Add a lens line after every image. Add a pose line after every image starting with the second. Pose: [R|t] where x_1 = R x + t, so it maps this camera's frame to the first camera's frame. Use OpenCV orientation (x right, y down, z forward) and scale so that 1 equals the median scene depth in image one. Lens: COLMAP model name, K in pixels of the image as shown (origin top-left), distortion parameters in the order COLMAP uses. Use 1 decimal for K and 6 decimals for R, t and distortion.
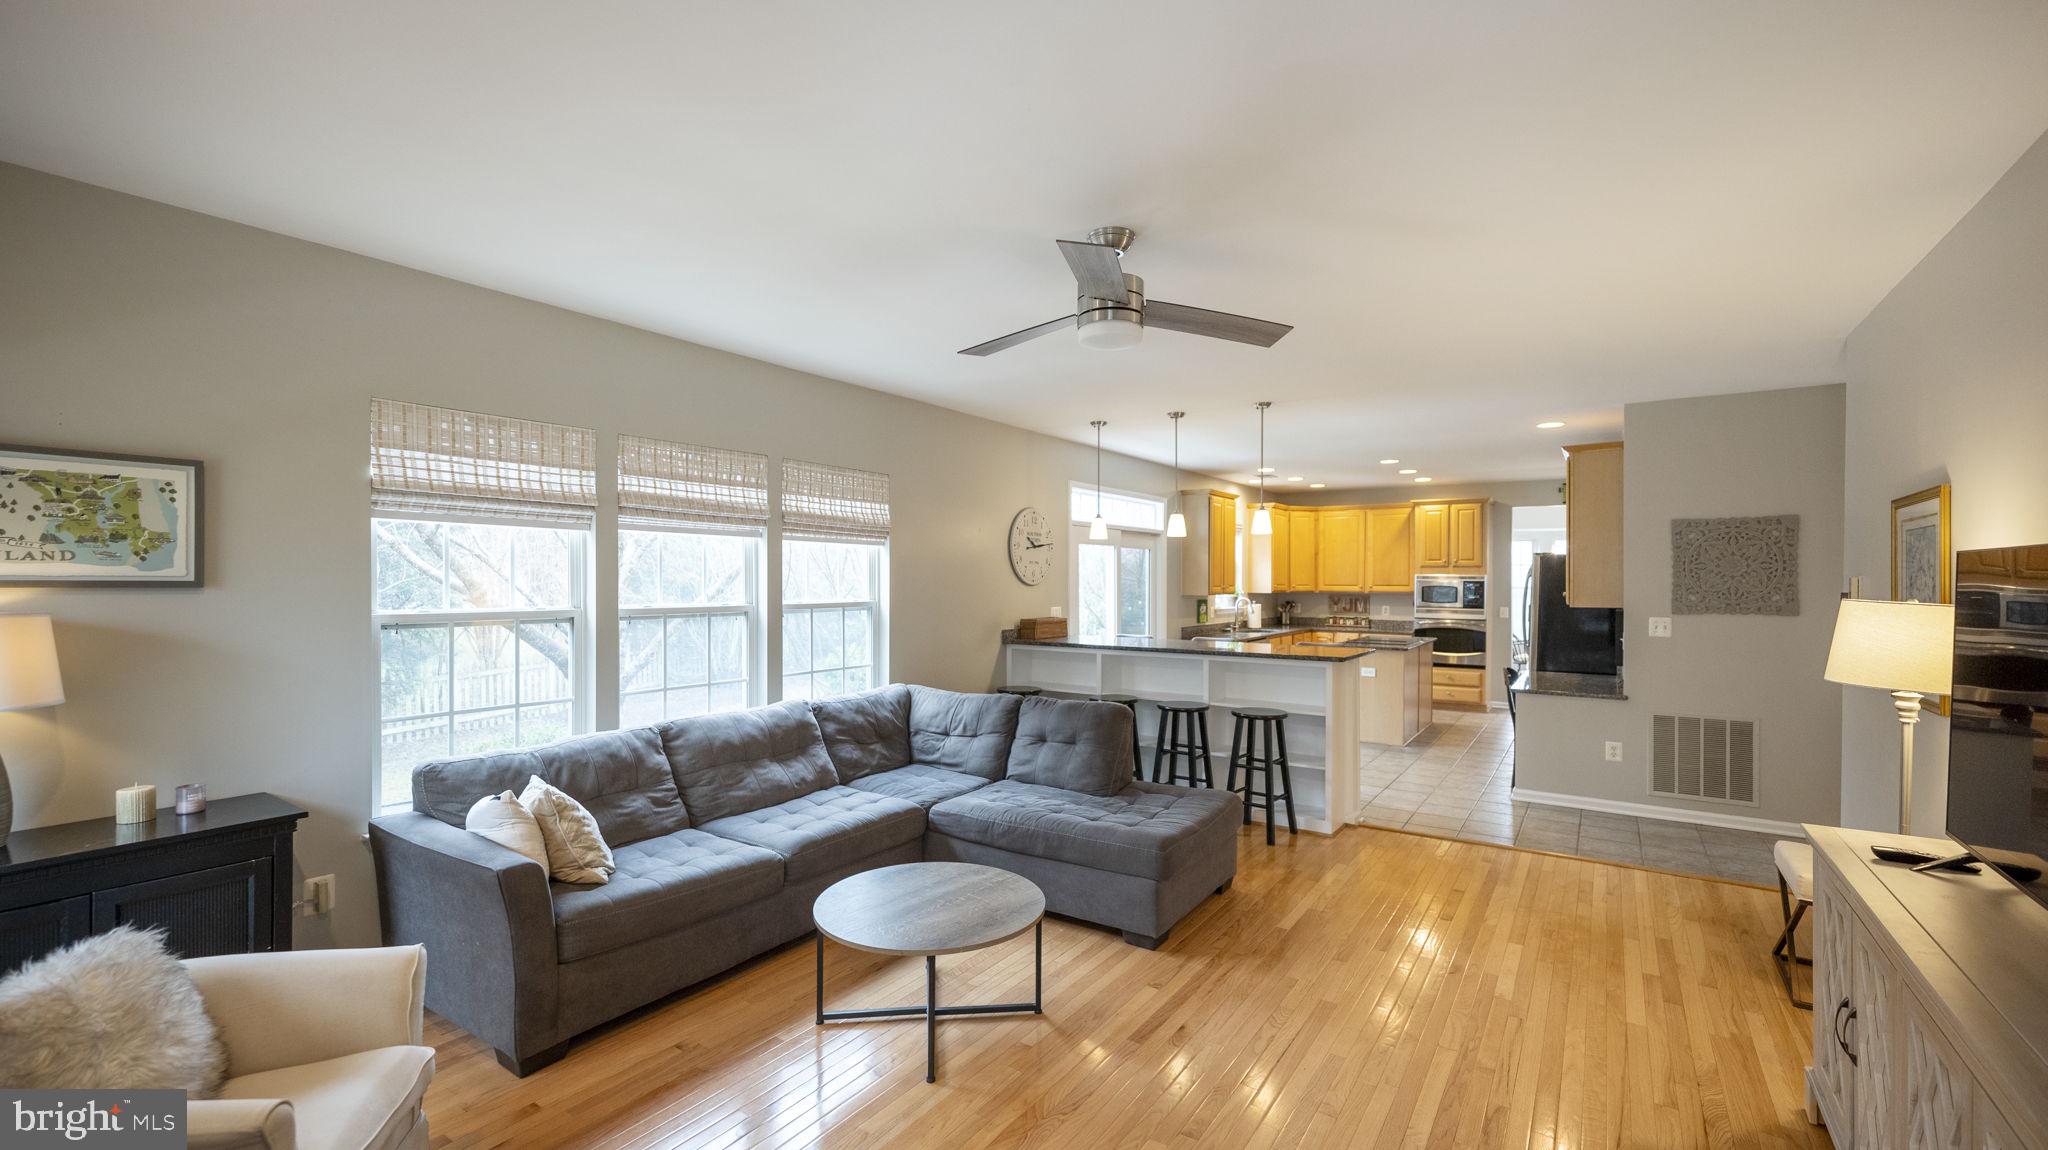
lens RADIAL K [[860.2, 0, 1019.3], [0, 860.2, 587.3], [0, 0, 1]] dist [0.000442, -0.000050]
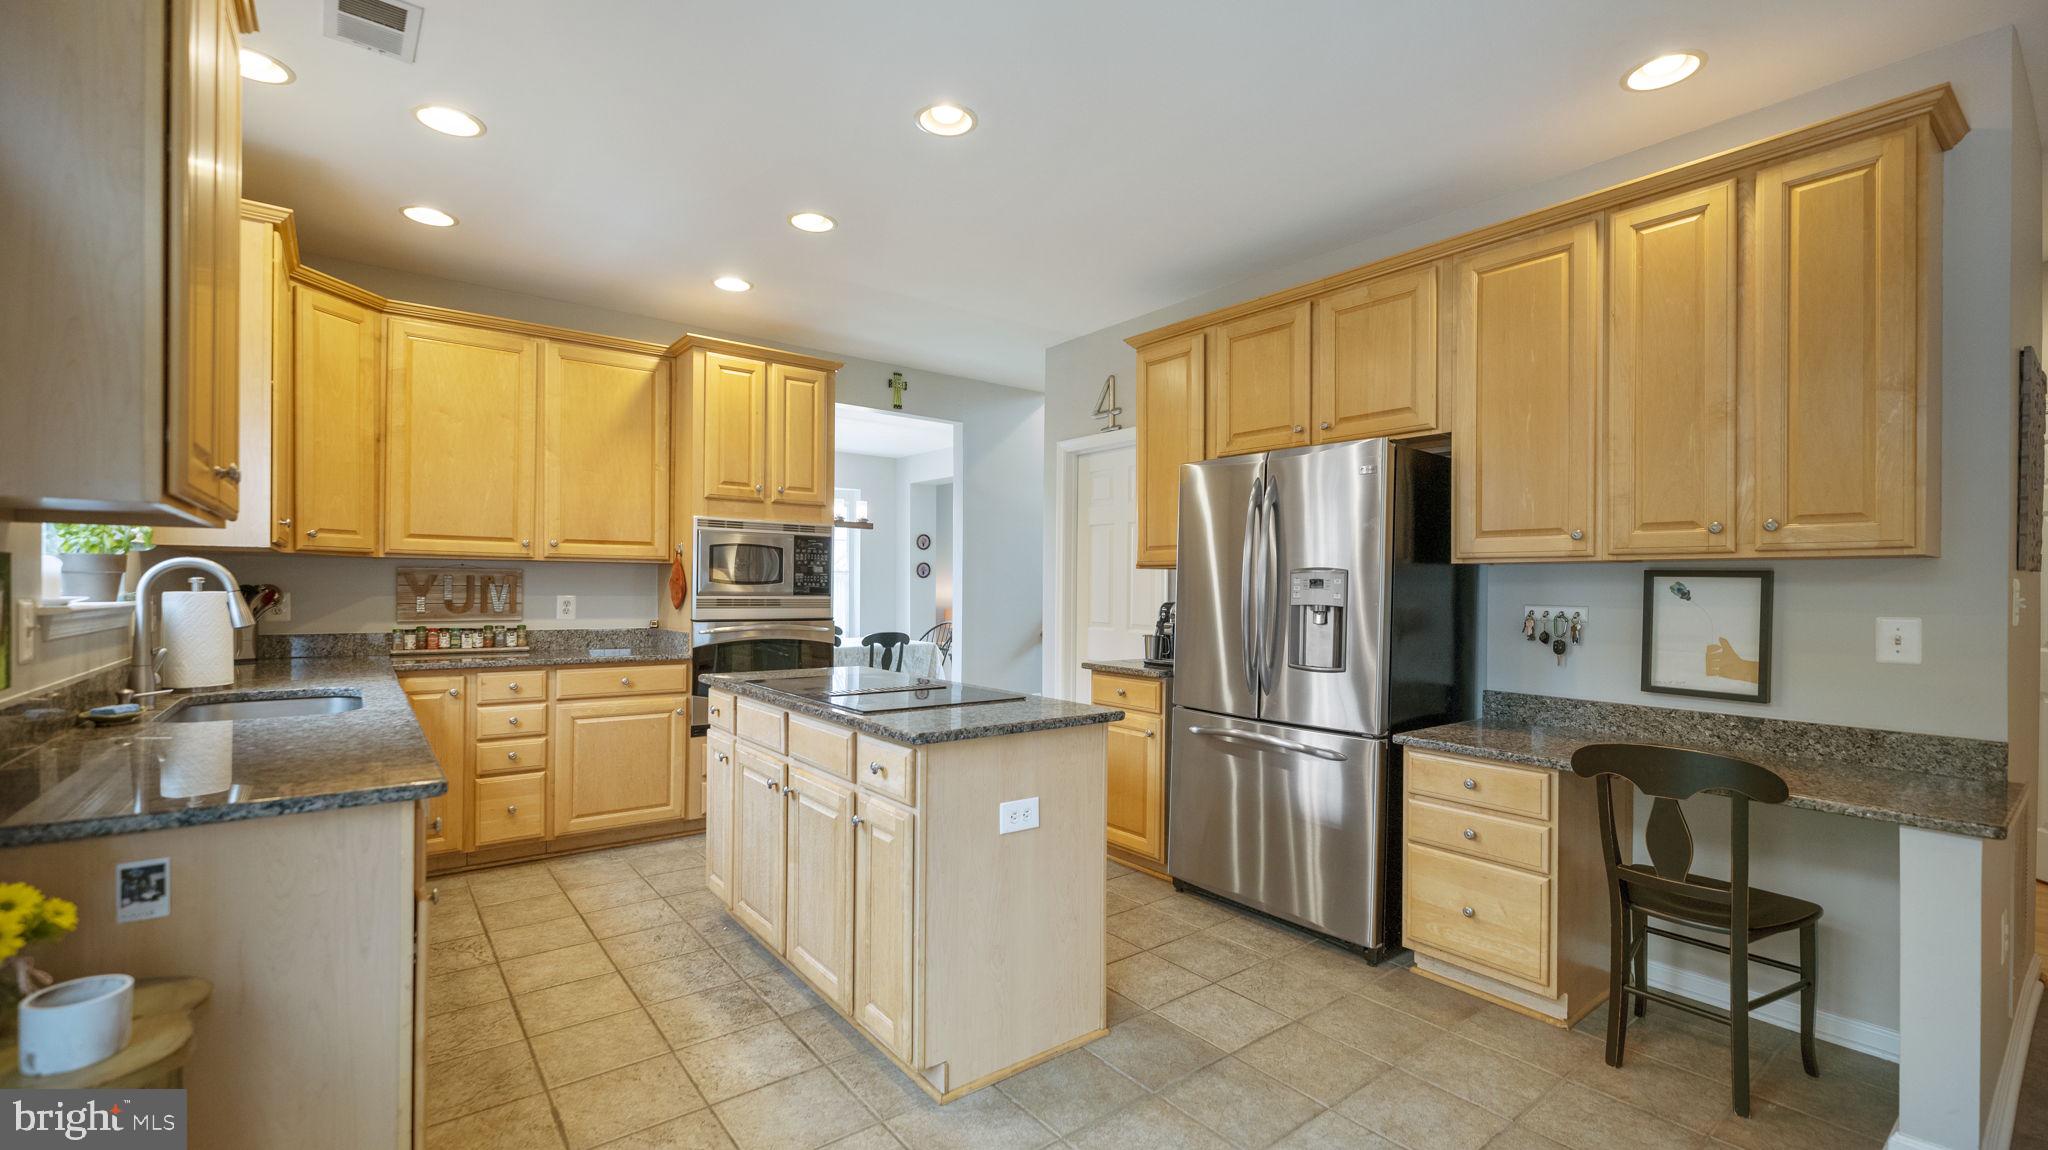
lens RADIAL K [[860.2, 0, 1019.3], [0, 860.2, 587.3], [0, 0, 1]] dist [0.000442, -0.000050]
pose [[0.300264, 0.000325, 0.953856, 0.117265], [0.003145, 0.999994, -0.001331, 0.021381], [-0.953851, 0.003399, 0.300261, 0.750910]]
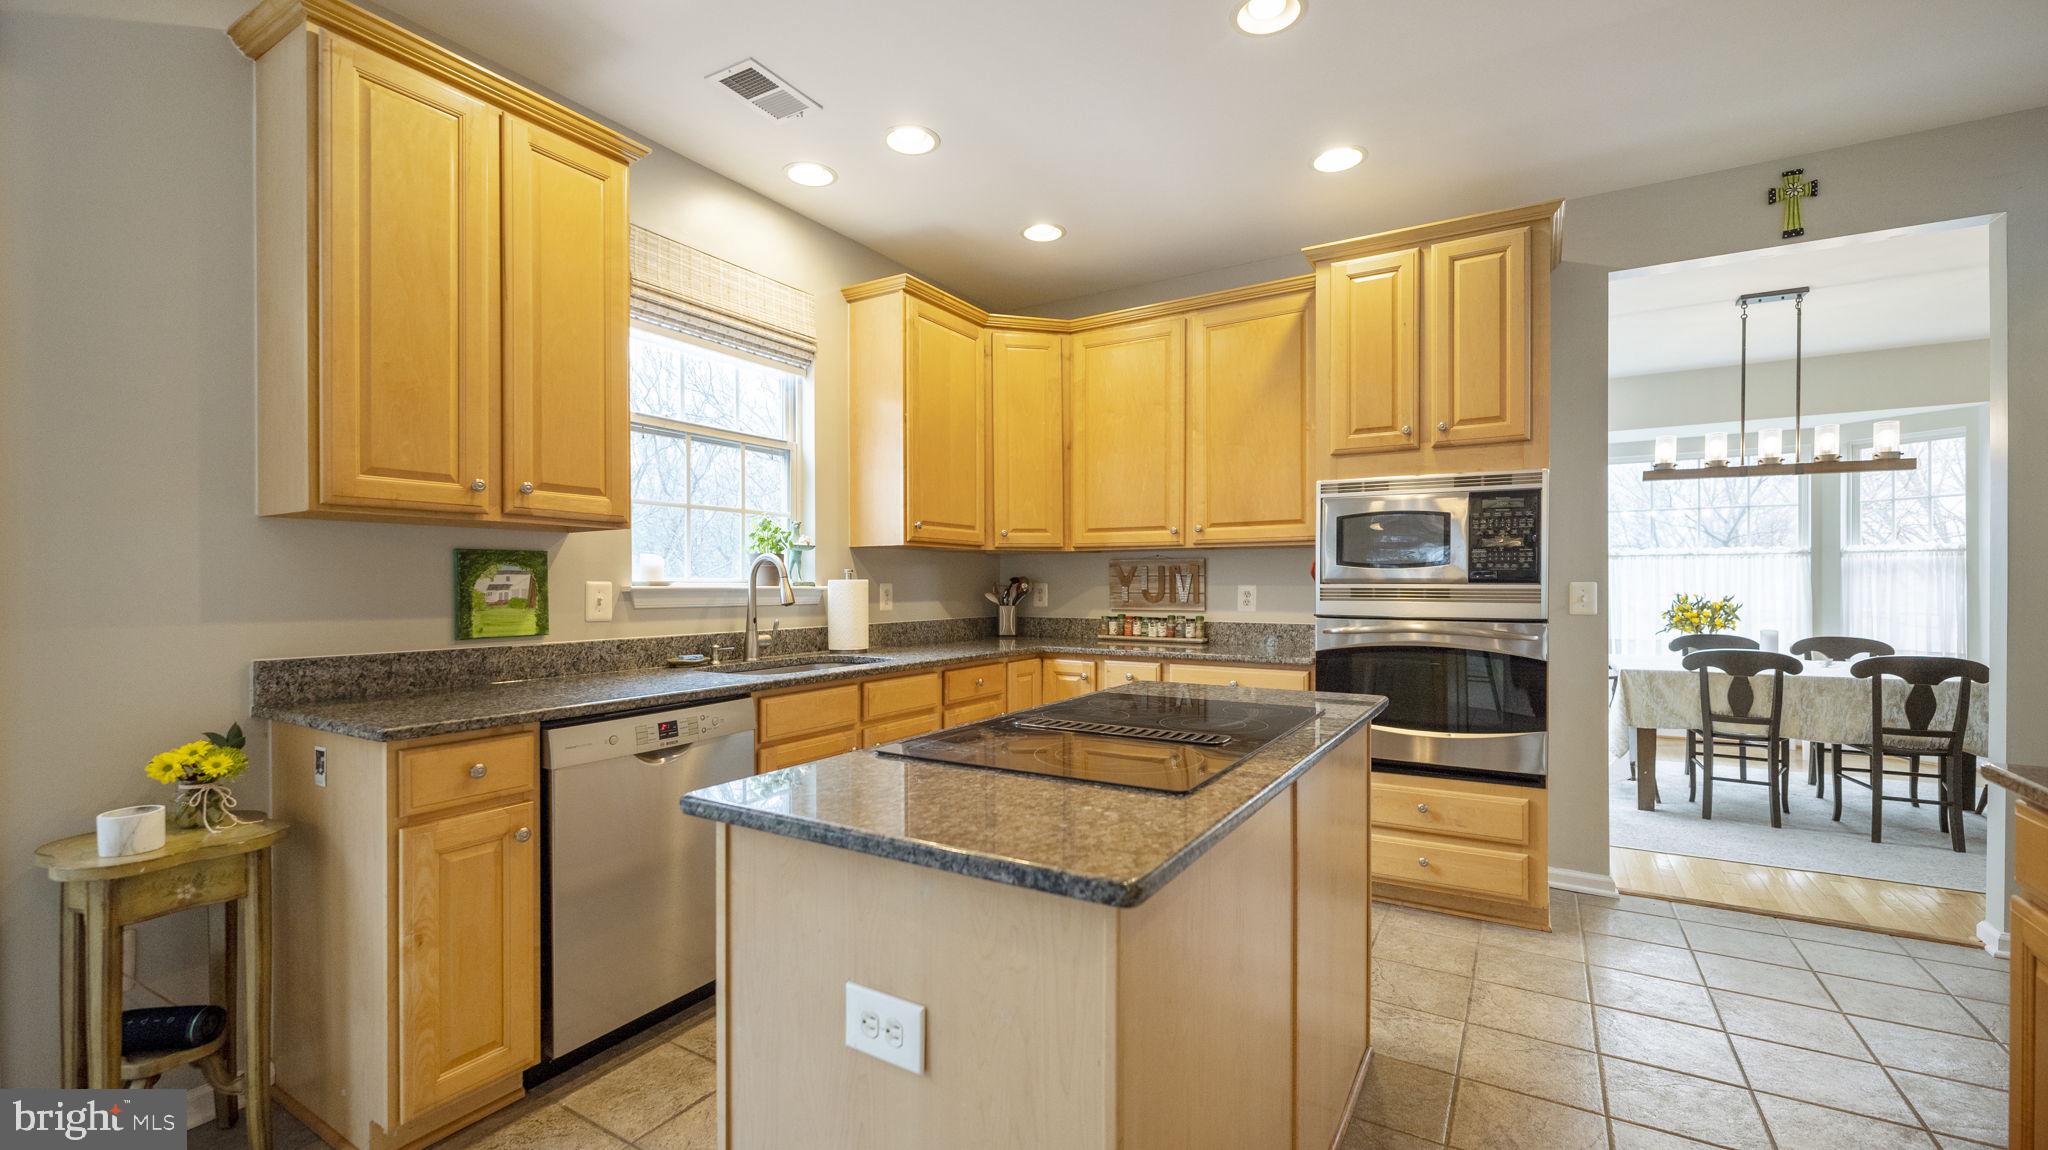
lens RADIAL K [[850.1, 0, 1025.5], [0, 850.1, 590.6], [0, 0, 1]] dist [0.000426, 0.000024]
pose [[0.998194, -0.004565, 0.059897, 0.343574], [0.004774, 0.999983, -0.003346, 0.027636], [-0.059881, 0.003626, 0.998199, 0.713304]]
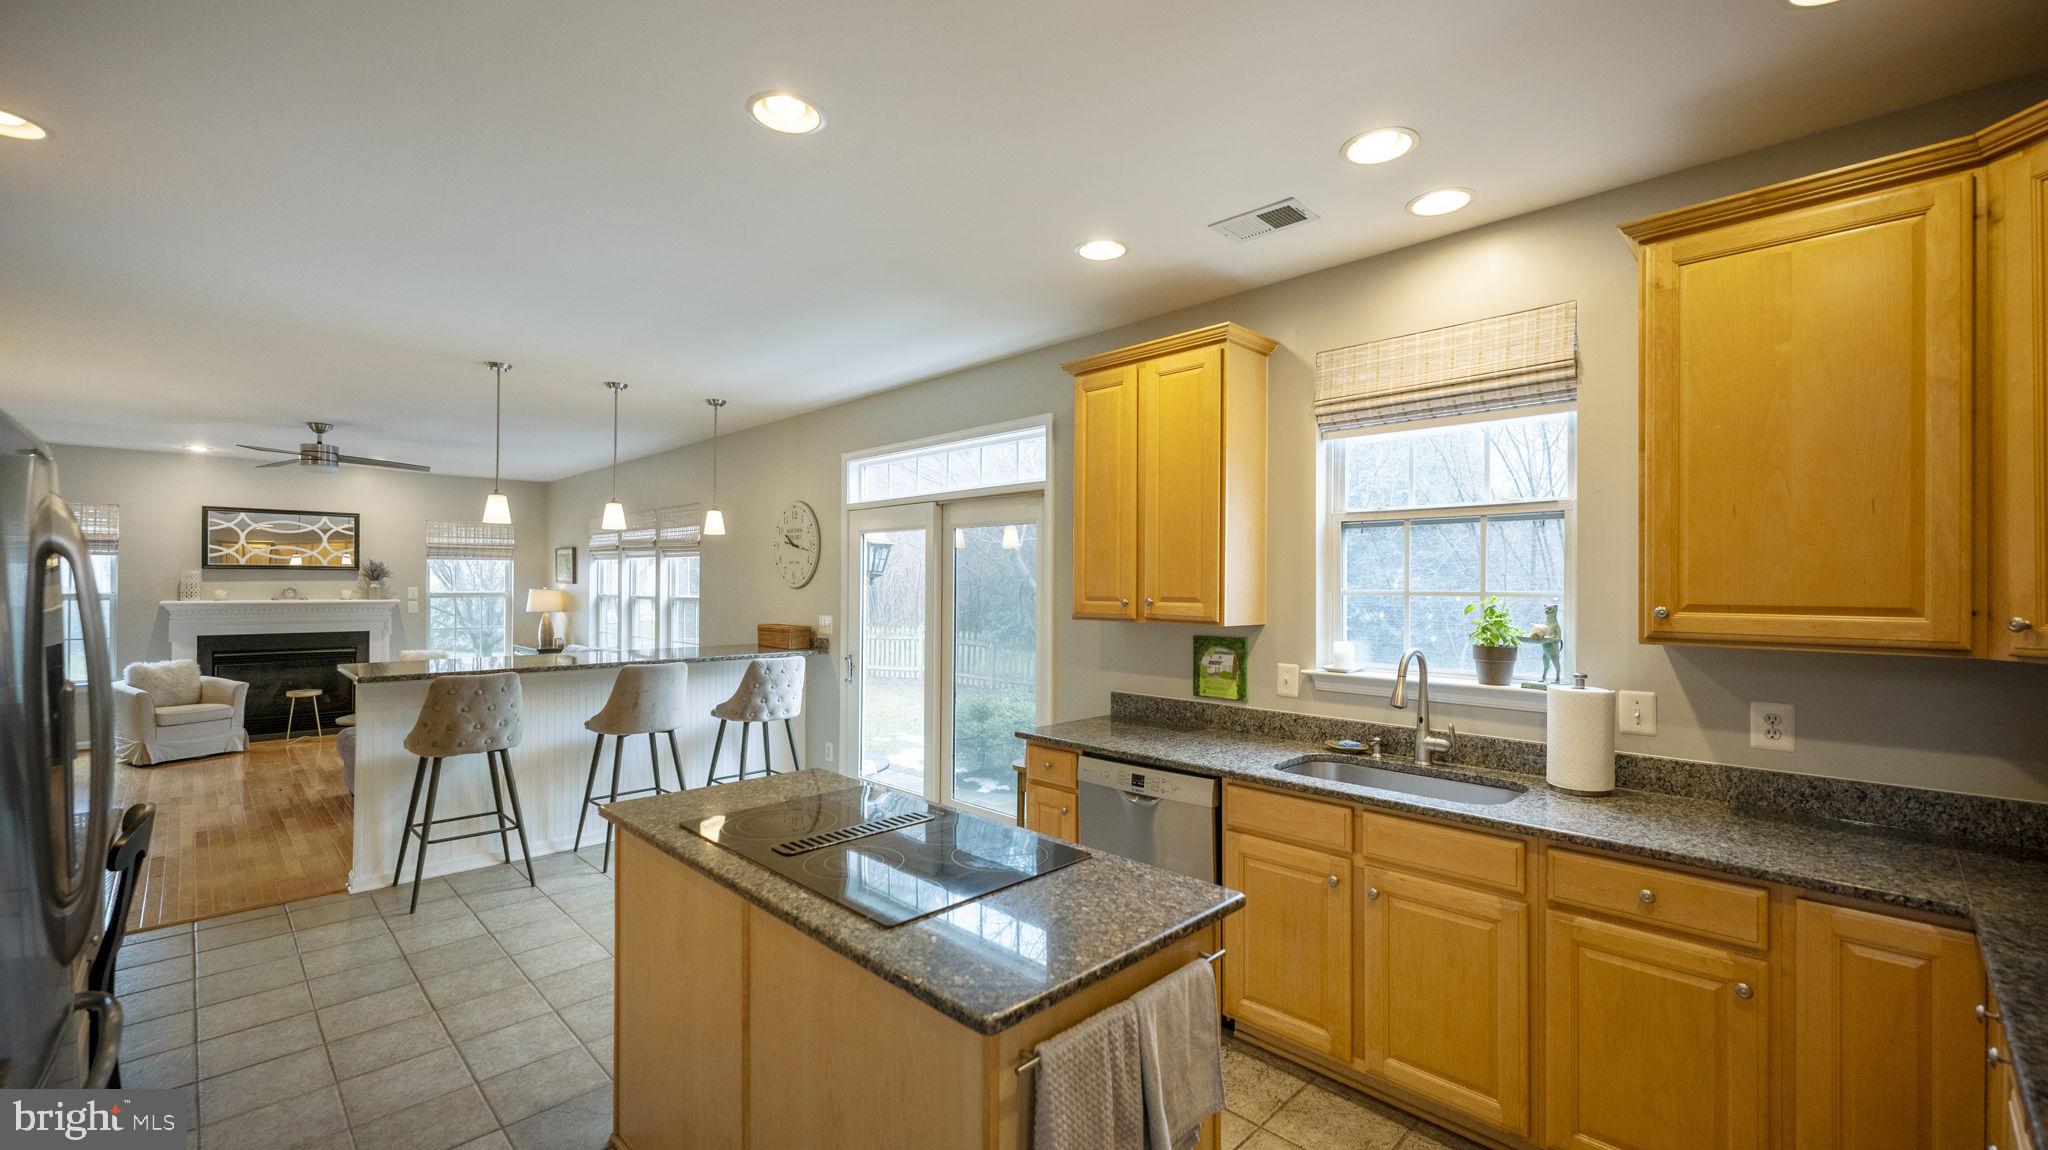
lens RADIAL K [[830.5, 0, 1016.4], [0, 830.5, 582.2], [0, 0, 1]] dist [-0.000875, -0.000075]
pose [[-0.189583, -0.005607, -0.981849, 0.562429], [-0.015258, 0.999880, -0.002764, -0.006368], [0.981746, 0.014457, -0.189645, 0.951943]]
